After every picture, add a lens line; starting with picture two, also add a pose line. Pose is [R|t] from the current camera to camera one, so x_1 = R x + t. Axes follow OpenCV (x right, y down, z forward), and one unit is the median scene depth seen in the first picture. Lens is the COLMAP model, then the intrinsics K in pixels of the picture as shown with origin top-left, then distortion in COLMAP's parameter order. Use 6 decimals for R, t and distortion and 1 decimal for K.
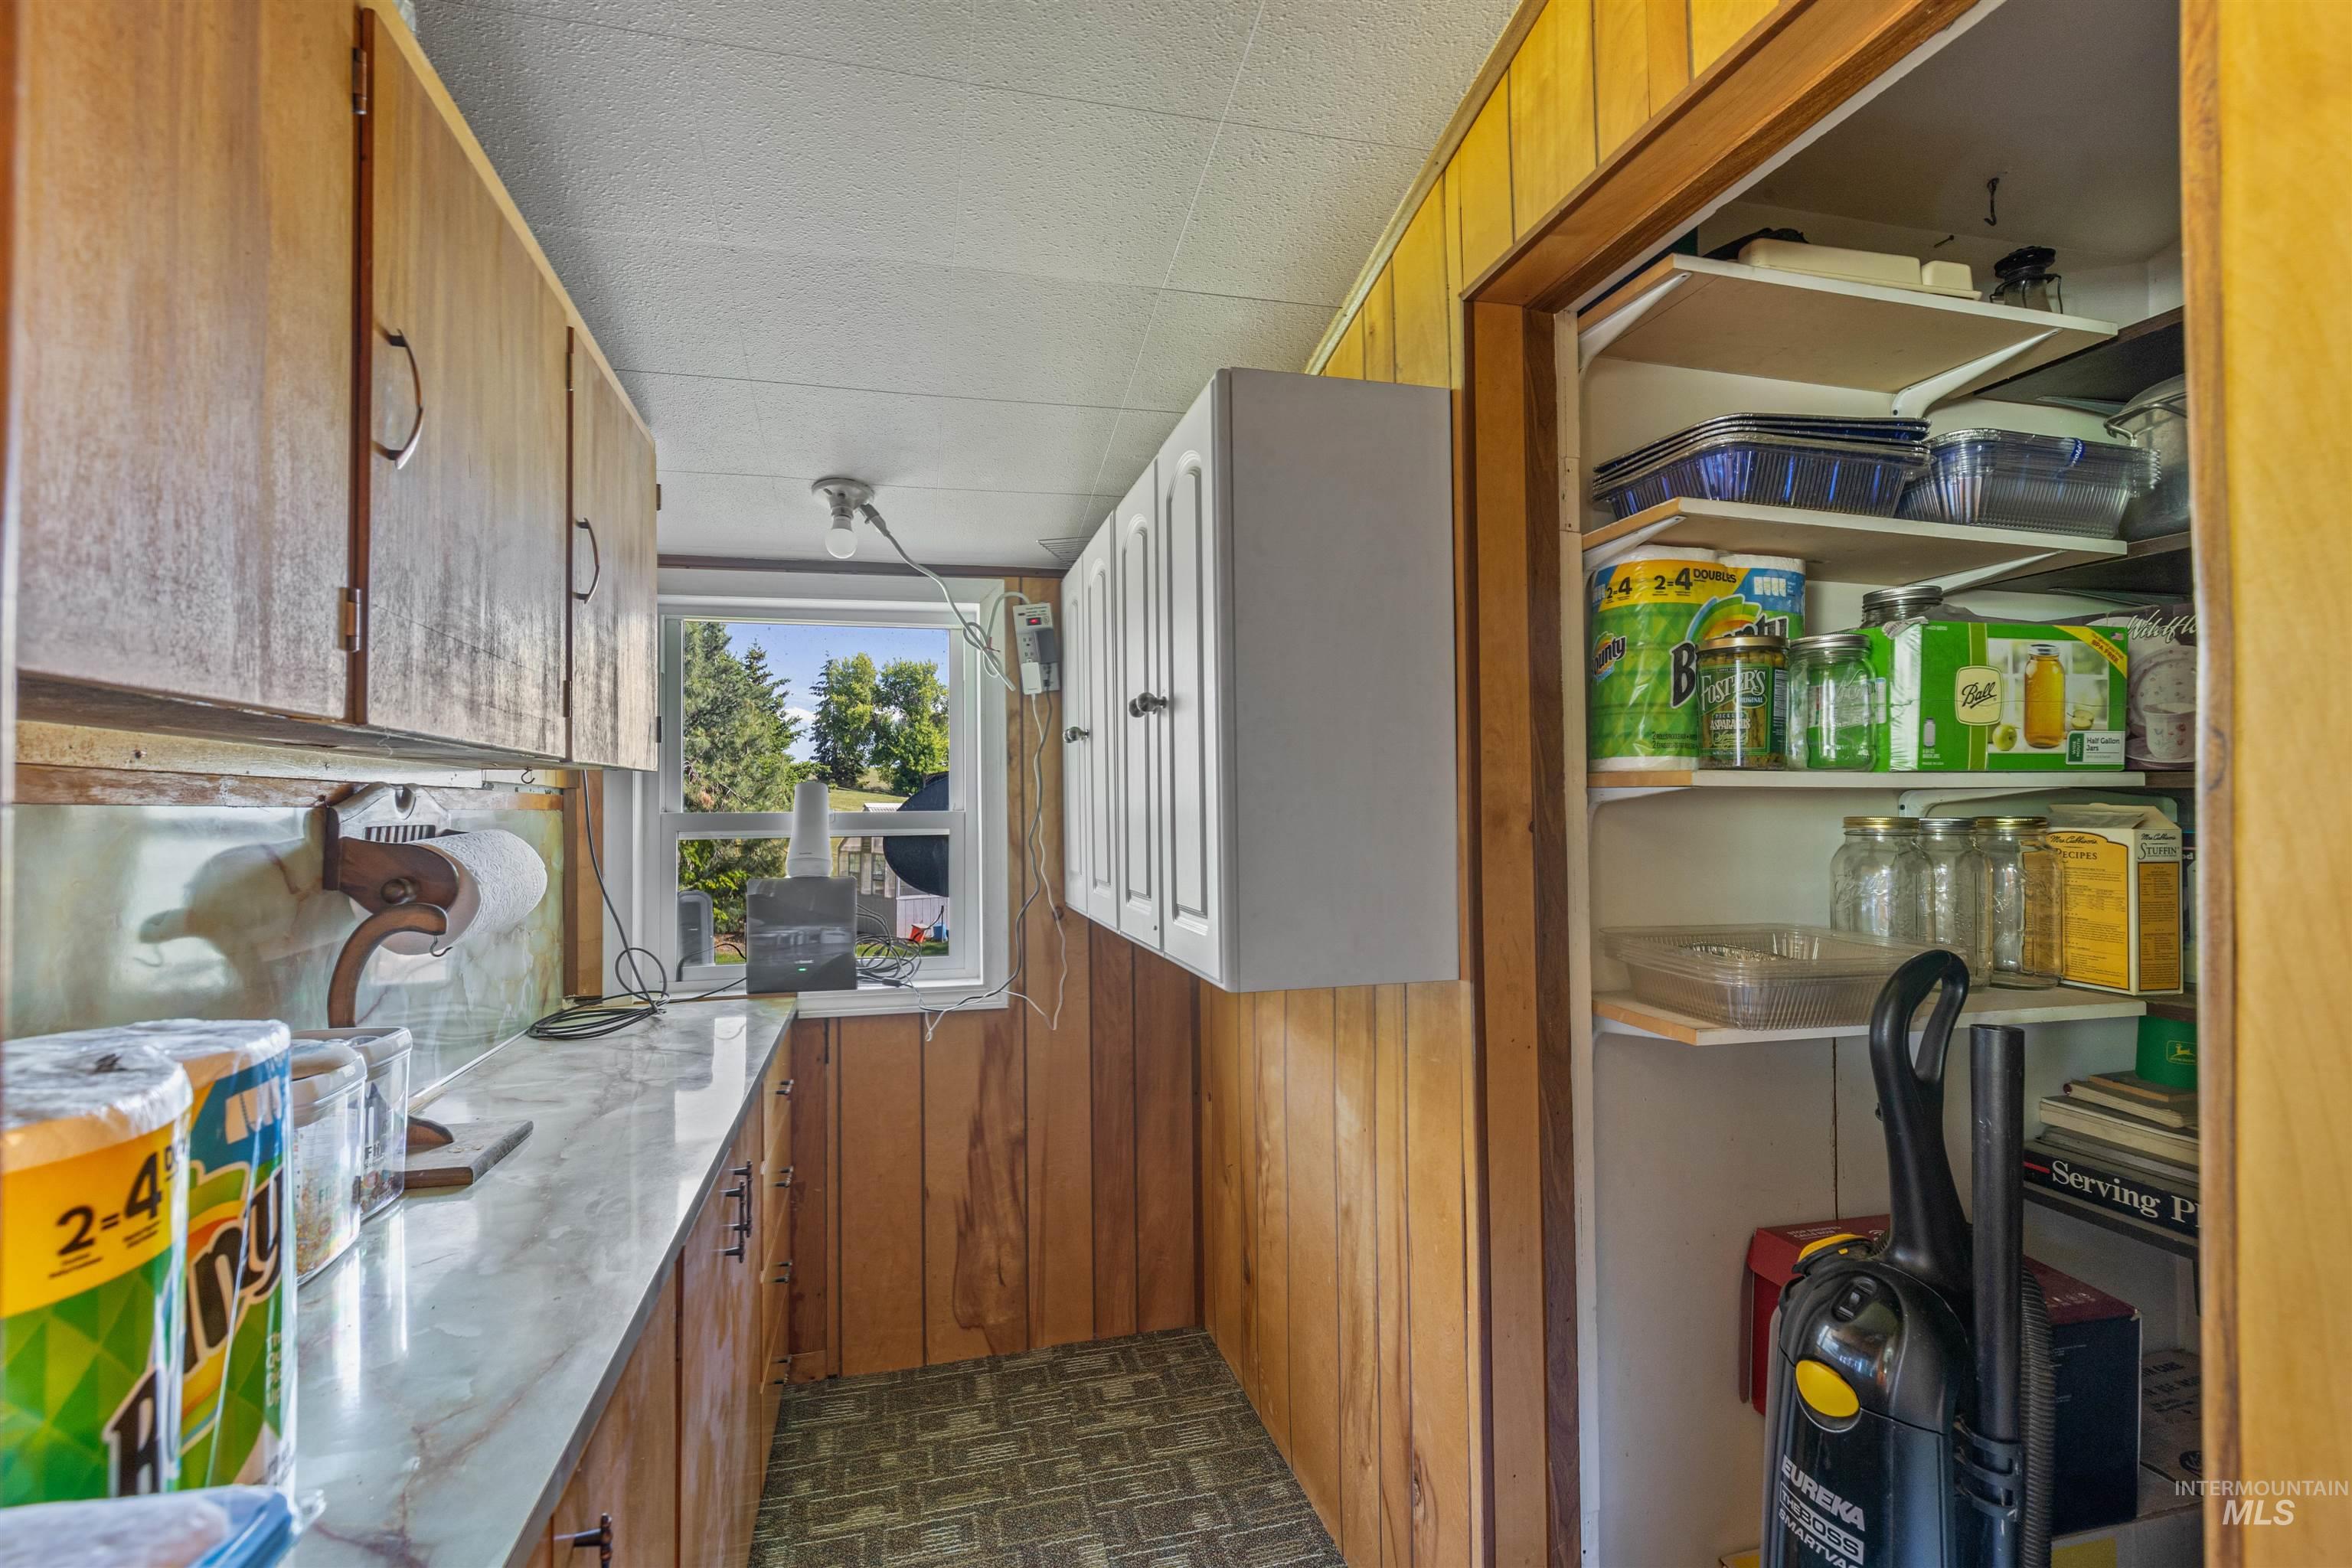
lens RADIAL K [[1075.4, 0, 1175.2], [0, 1075.4, 791.5], [0, 0, 1]] dist [0.002456, 0.000711]
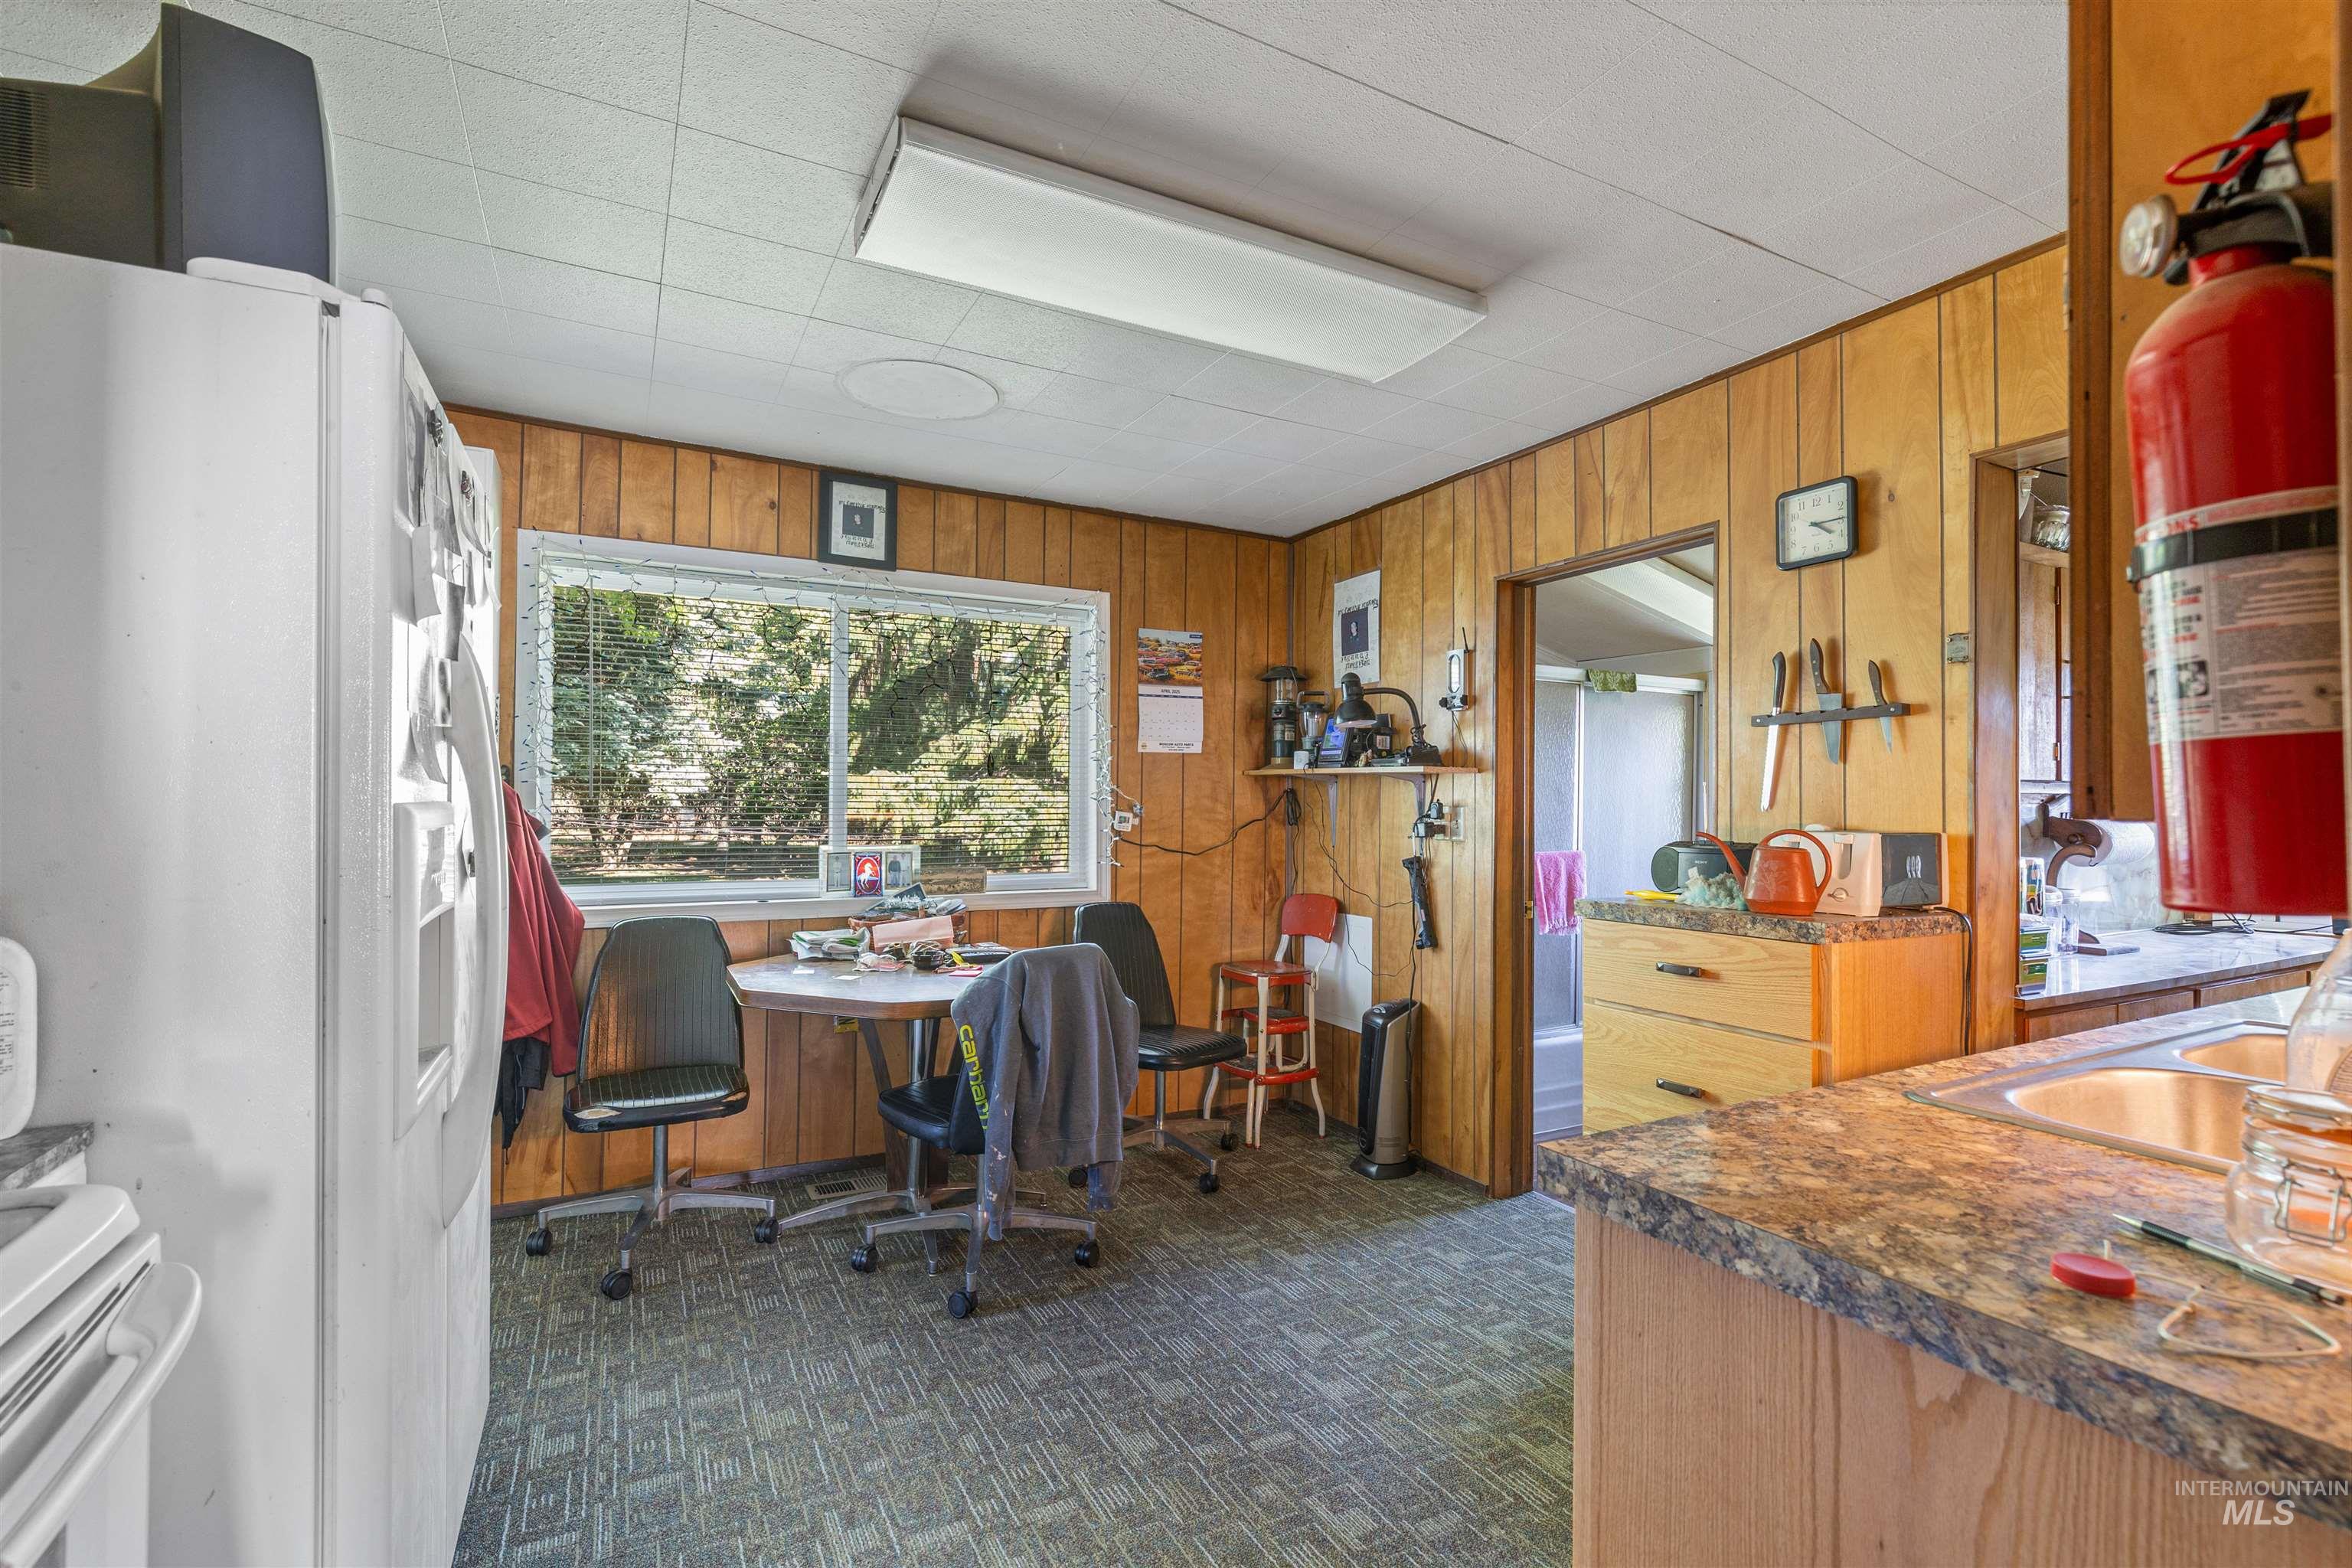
lens RADIAL K [[1075.4, 0, 1183.5], [0, 1075.4, 791.6], [0, 0, 1]] dist [0.002456, 0.000711]
pose [[0.244582, -0.004615, -0.969618, 1.148764], [0.006577, 0.999974, -0.003100, -0.020088], [0.969606, -0.005619, 0.244606, -1.549140]]
